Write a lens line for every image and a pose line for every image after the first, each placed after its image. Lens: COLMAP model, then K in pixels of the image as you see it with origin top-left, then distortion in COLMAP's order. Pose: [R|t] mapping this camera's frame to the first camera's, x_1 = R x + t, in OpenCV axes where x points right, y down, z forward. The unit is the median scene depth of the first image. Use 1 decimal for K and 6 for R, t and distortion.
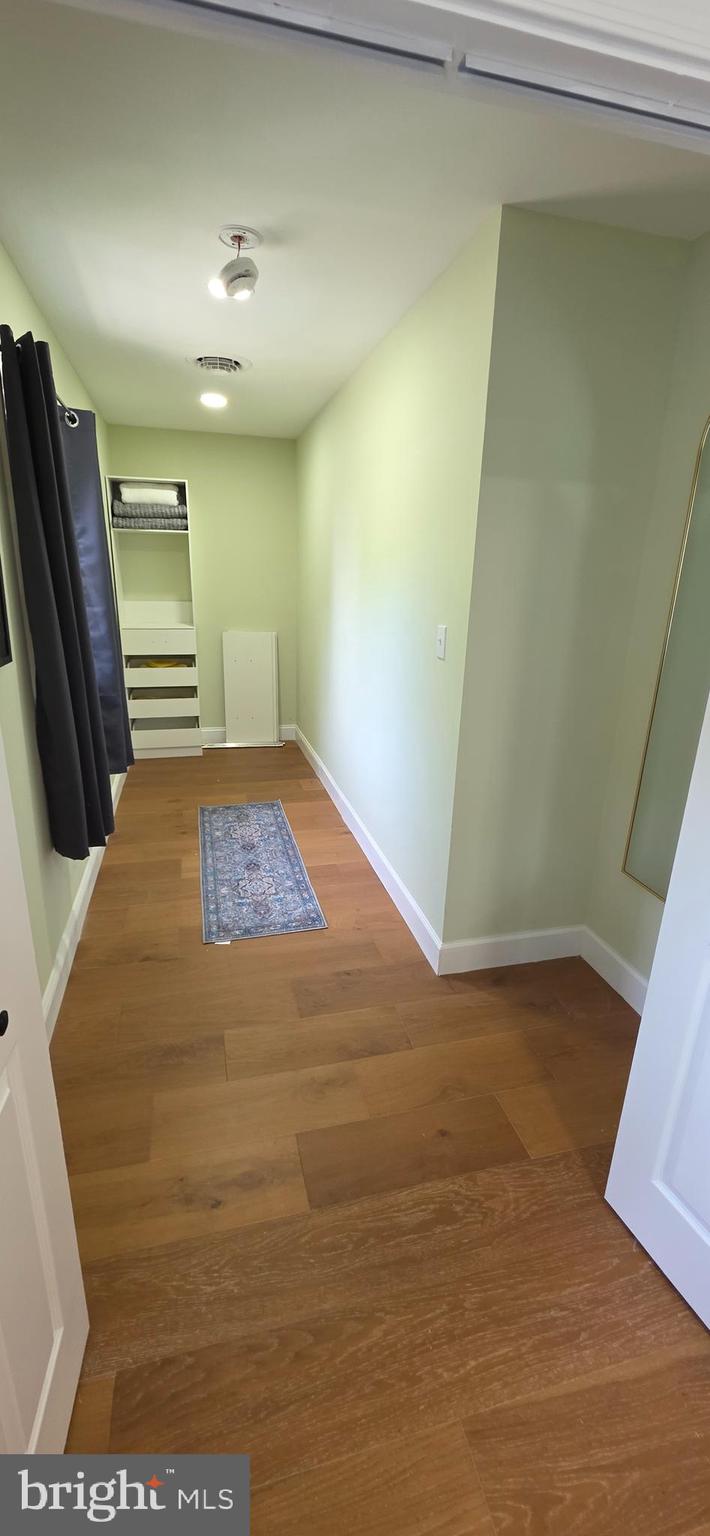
lens RADIAL K [[615.6, 0, 364.2], [0, 615.6, 762.9], [0, 0, 1]] dist [-0.005867, 0.001118]
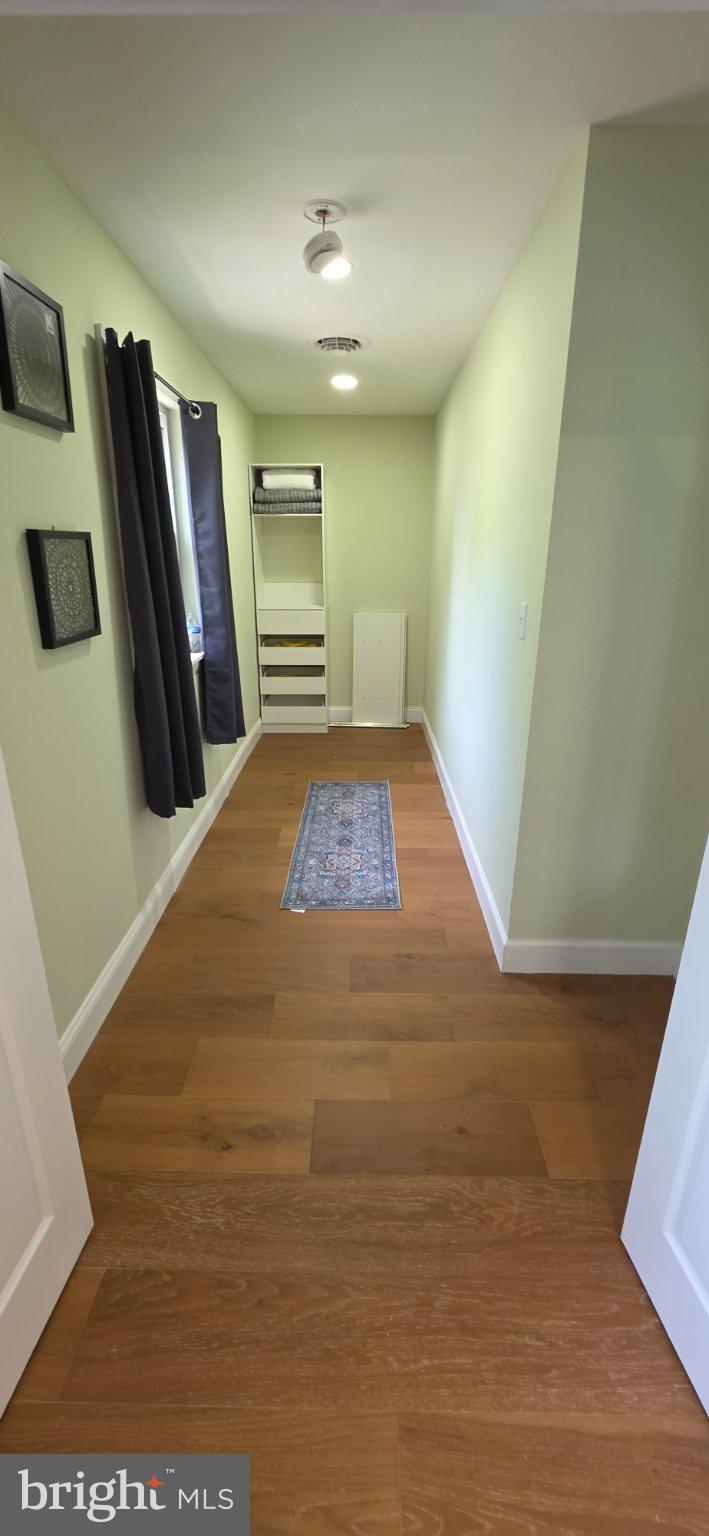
lens RADIAL K [[615.6, 0, 359.2], [0, 615.6, 764.5], [0, 0, 1]] dist [-0.005867, 0.001118]
pose [[0.963821, 0.066034, -0.258240, 0.142017], [-0.058738, 0.997629, 0.035876, 0.002255], [0.259997, -0.019410, 0.965414, 0.027880]]
